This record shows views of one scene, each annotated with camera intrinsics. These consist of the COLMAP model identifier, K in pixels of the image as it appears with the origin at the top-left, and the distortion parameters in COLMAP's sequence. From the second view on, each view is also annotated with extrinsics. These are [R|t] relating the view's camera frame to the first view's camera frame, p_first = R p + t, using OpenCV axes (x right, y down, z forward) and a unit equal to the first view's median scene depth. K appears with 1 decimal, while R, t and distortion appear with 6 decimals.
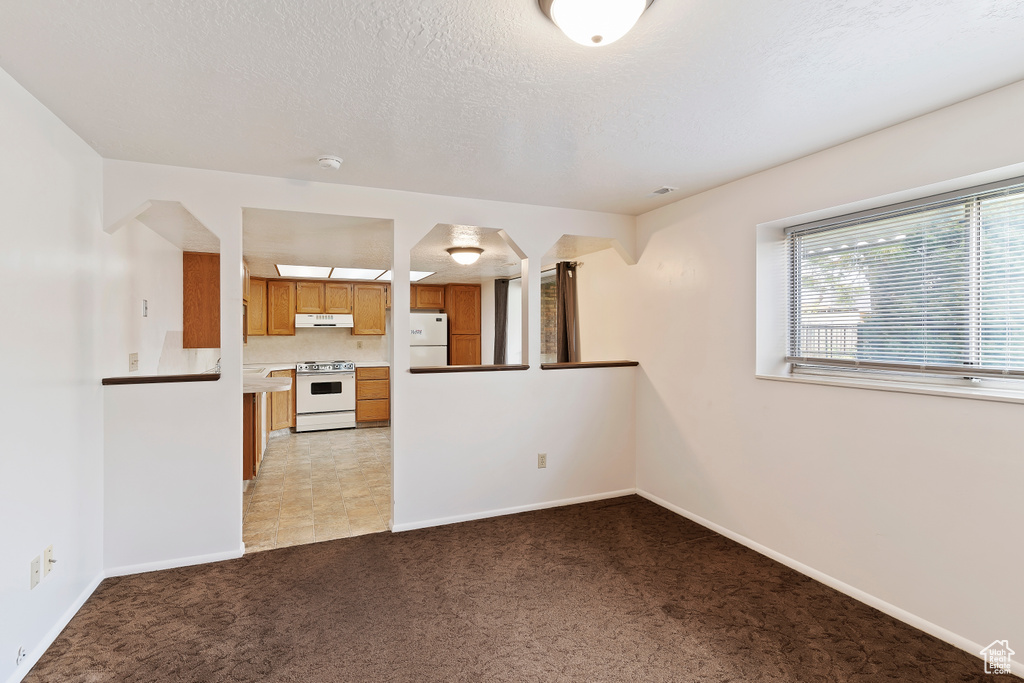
lens RADIAL K [[492.8, 0, 508.7], [0, 492.8, 333.0], [0, 0, 1]] dist [0.000369, -0.000061]
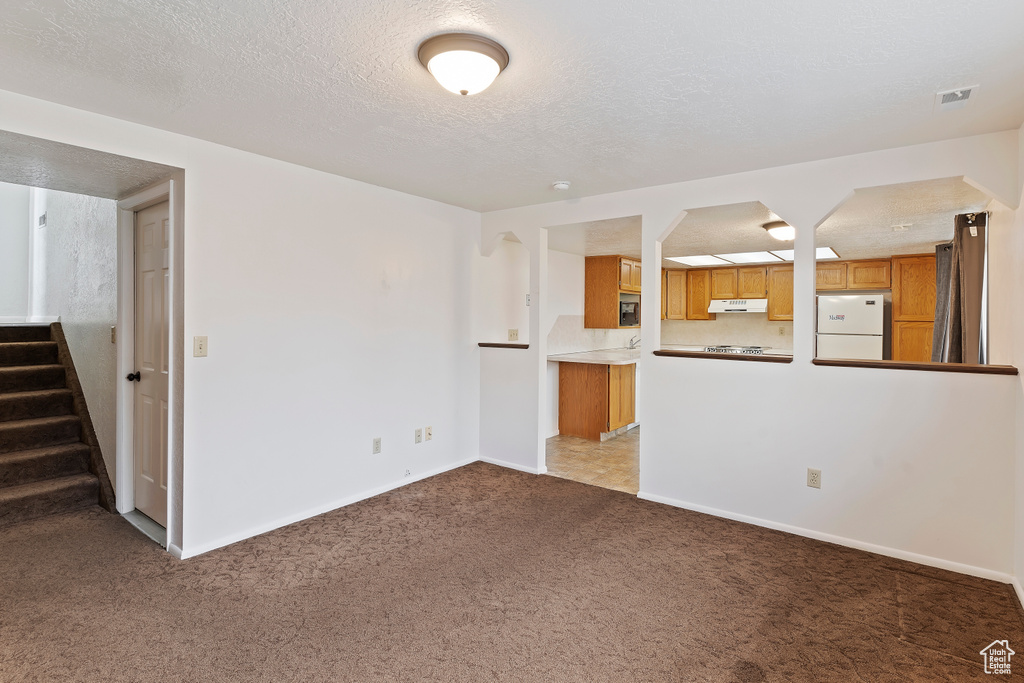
lens RADIAL K [[497.4, 0, 513.9], [0, 497.4, 316.9], [0, 0, 1]] dist [0.002292, -0.000084]
pose [[0.506381, 0.006107, -0.862288, 0.297835], [-0.008184, 0.999964, 0.002276, -0.000836], [0.862271, 0.005905, 0.506413, 0.096326]]
